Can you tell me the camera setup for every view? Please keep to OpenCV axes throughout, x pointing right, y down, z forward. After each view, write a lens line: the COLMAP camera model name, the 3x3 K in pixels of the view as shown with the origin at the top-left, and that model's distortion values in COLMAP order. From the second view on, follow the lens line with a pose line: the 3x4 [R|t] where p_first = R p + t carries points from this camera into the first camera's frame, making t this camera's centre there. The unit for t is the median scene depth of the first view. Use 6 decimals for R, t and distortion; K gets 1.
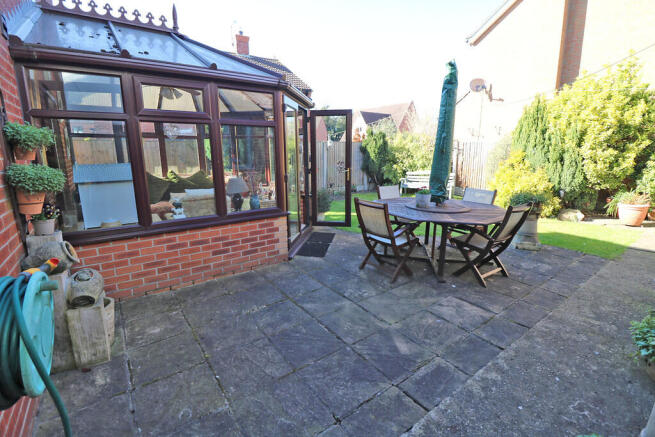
lens RADIAL K [[303.7, 0, 330.0], [0, 303.7, 214.9], [0, 0, 1]] dist [-0.008668, -0.007702]
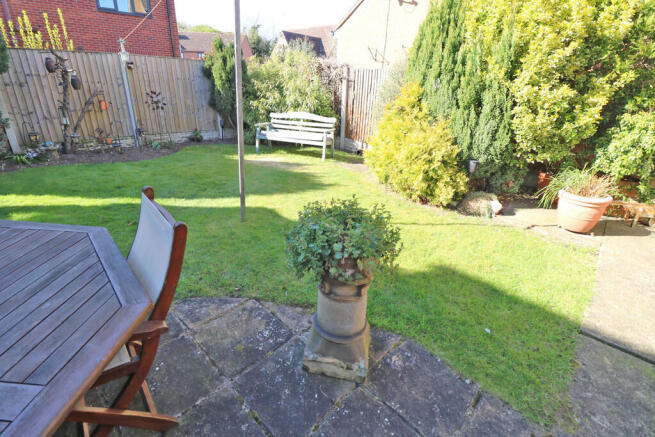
lens RADIAL K [[303.7, 0, 324.6], [0, 303.7, 216.4], [0, 0, 1]] dist [-0.008668, -0.007702]
pose [[0.985994, -0.019487, 0.165638, 0.419758], [-0.014501, 0.979373, 0.201540, -0.093749], [-0.166149, -0.201119, 0.965373, 0.500952]]
